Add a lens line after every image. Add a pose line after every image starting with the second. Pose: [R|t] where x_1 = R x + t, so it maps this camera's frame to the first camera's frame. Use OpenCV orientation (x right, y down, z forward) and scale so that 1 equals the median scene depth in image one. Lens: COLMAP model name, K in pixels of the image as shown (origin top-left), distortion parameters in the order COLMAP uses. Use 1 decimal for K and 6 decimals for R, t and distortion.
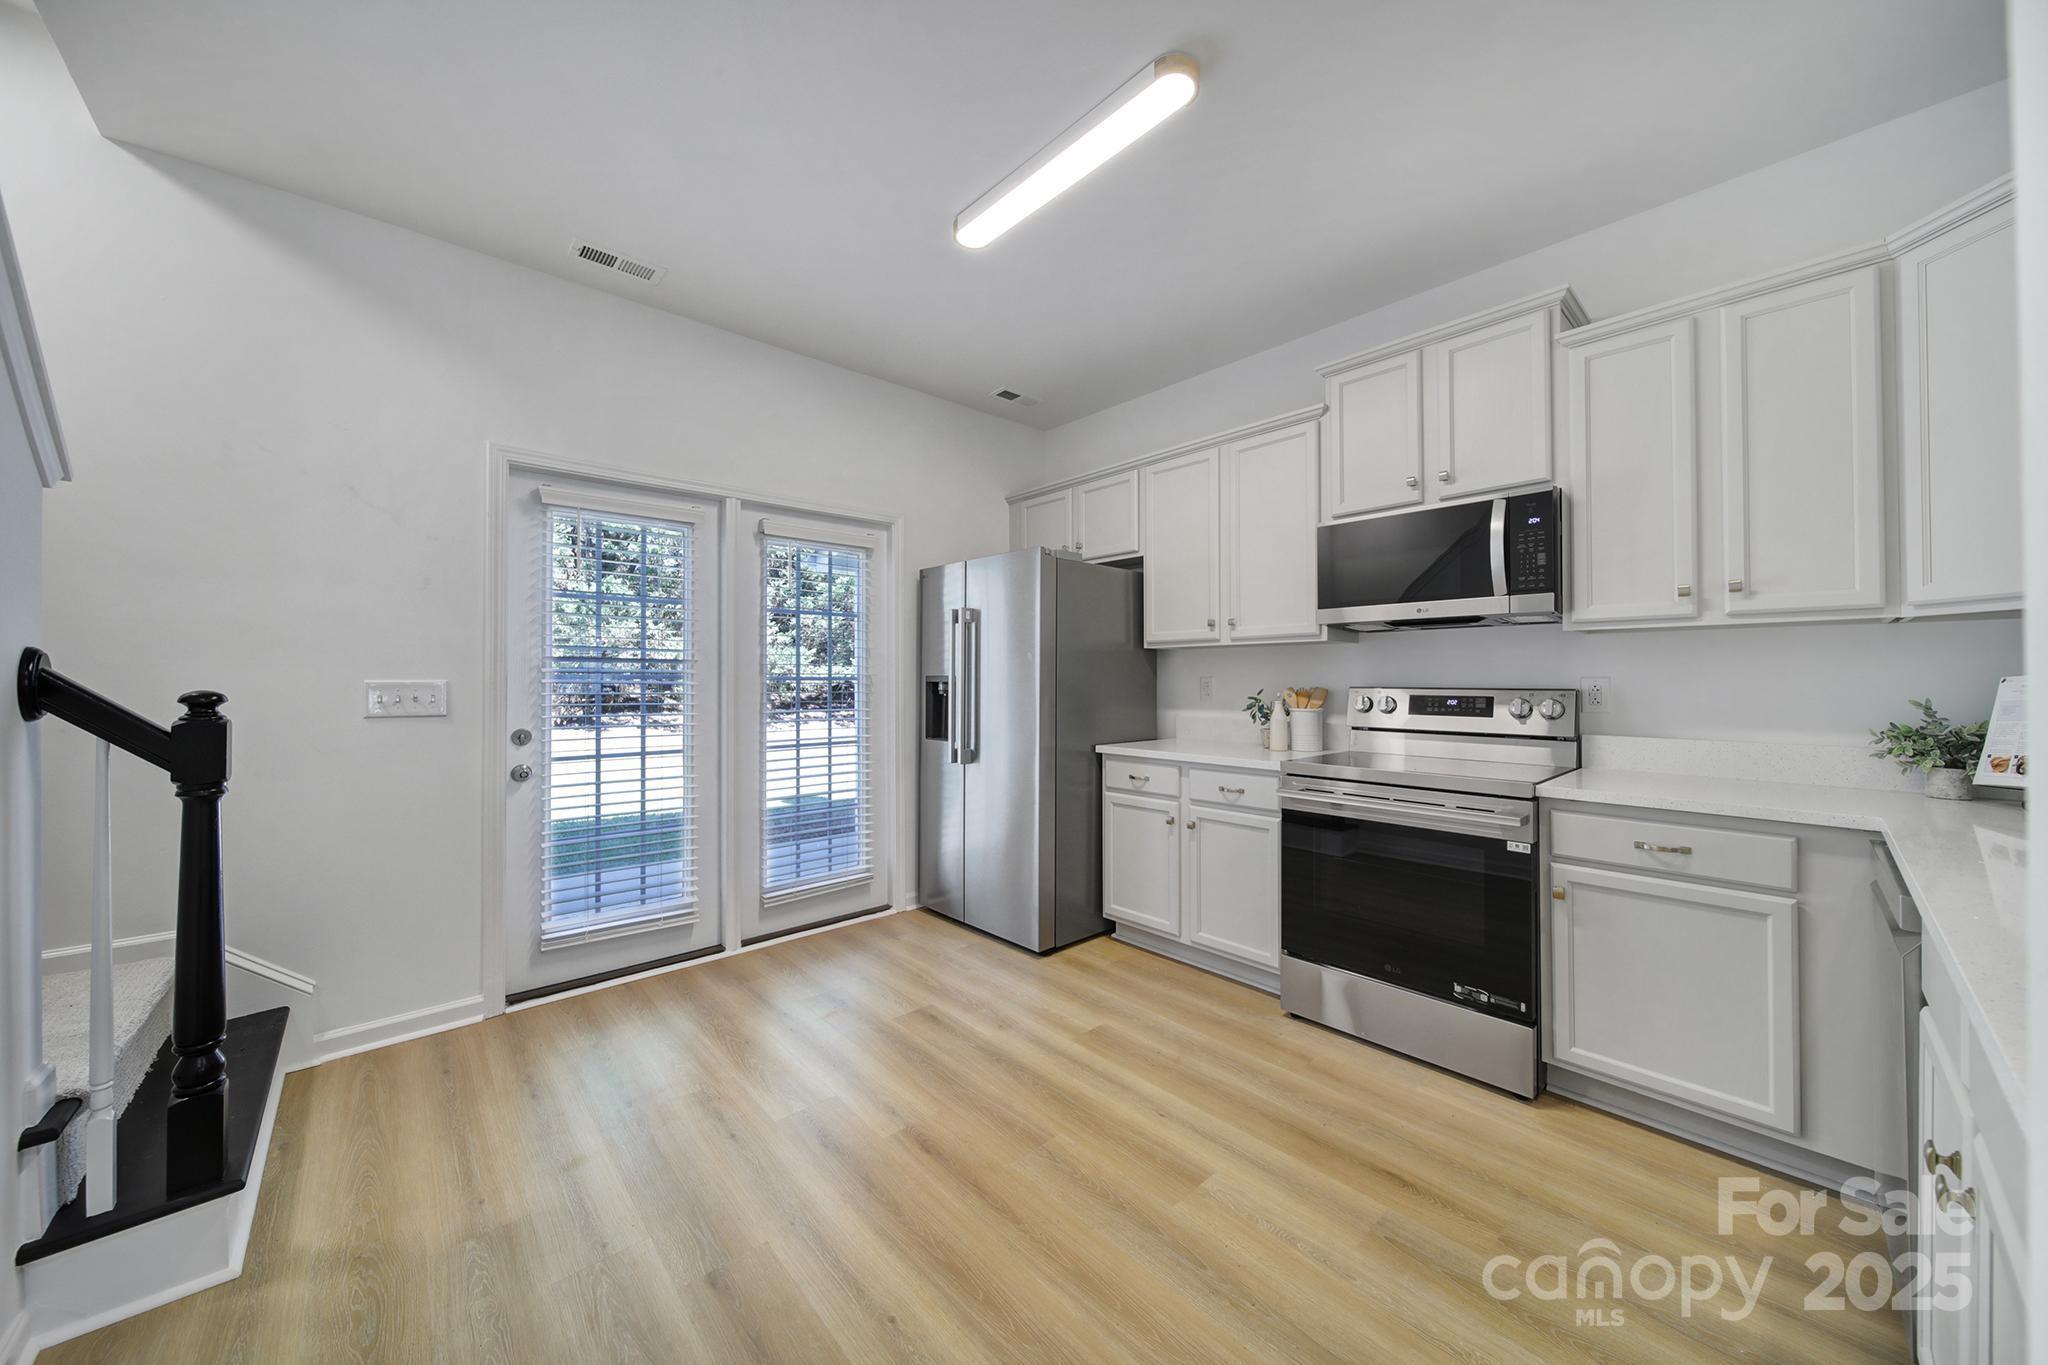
lens RADIAL K [[721.5, 0, 1026.2], [0, 721.5, 666.0], [0, 0, 1]] dist [-0.000342, -0.000091]
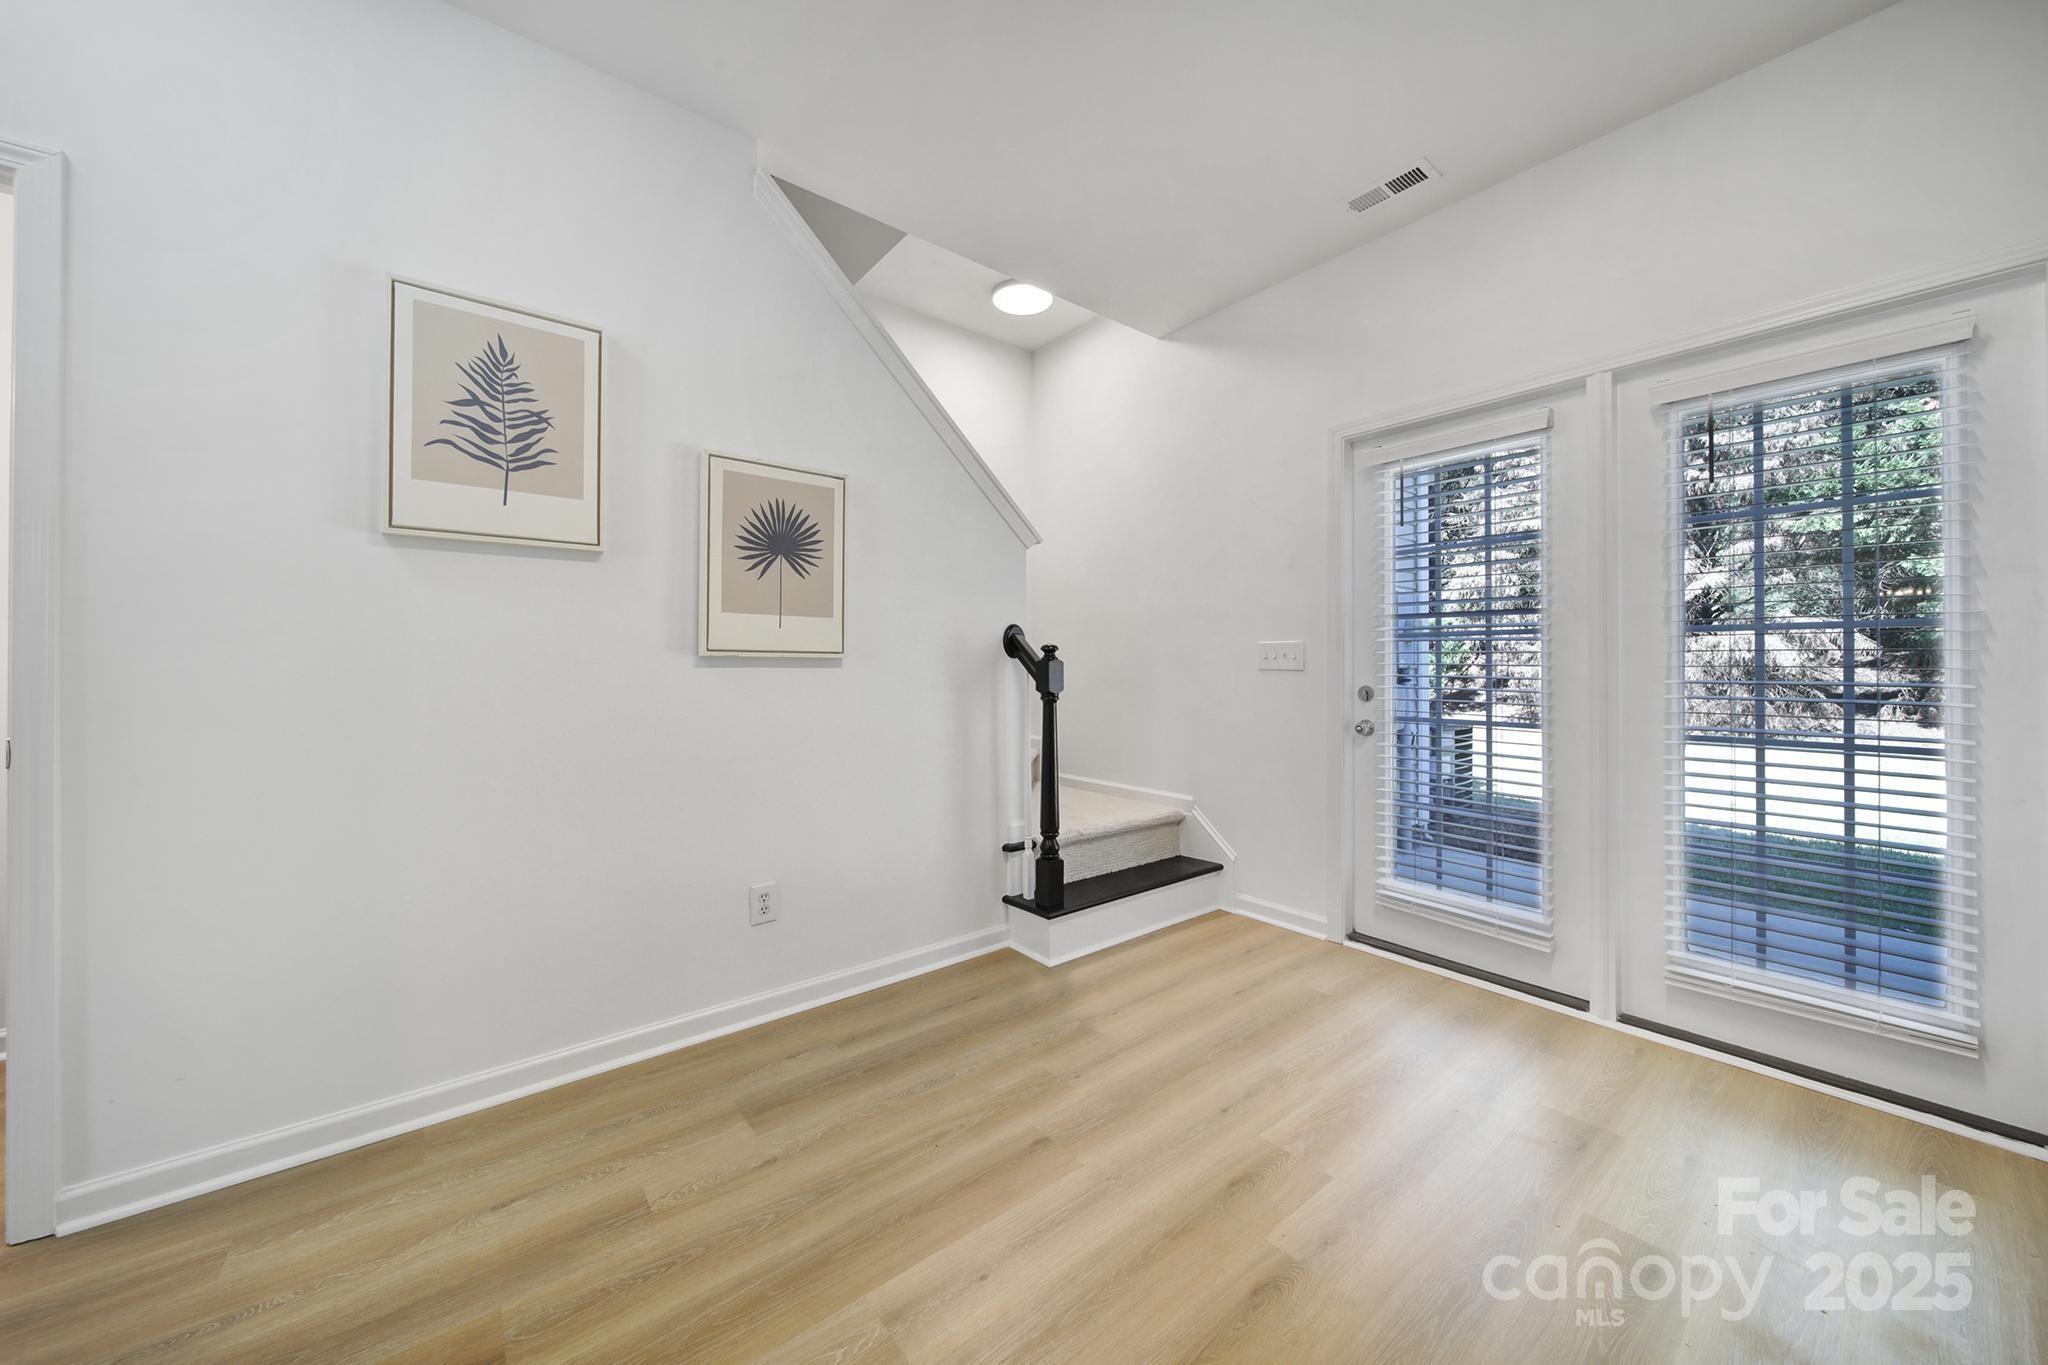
lens RADIAL K [[721.5, 0, 1026.2], [0, 721.5, 666.0], [0, 0, 1]] dist [-0.000342, -0.000091]
pose [[-0.072513, -0.005407, -0.997353, 0.398346], [0.016384, 0.999844, -0.006612, 0.057968], [0.997233, -0.016820, -0.072413, 0.596876]]
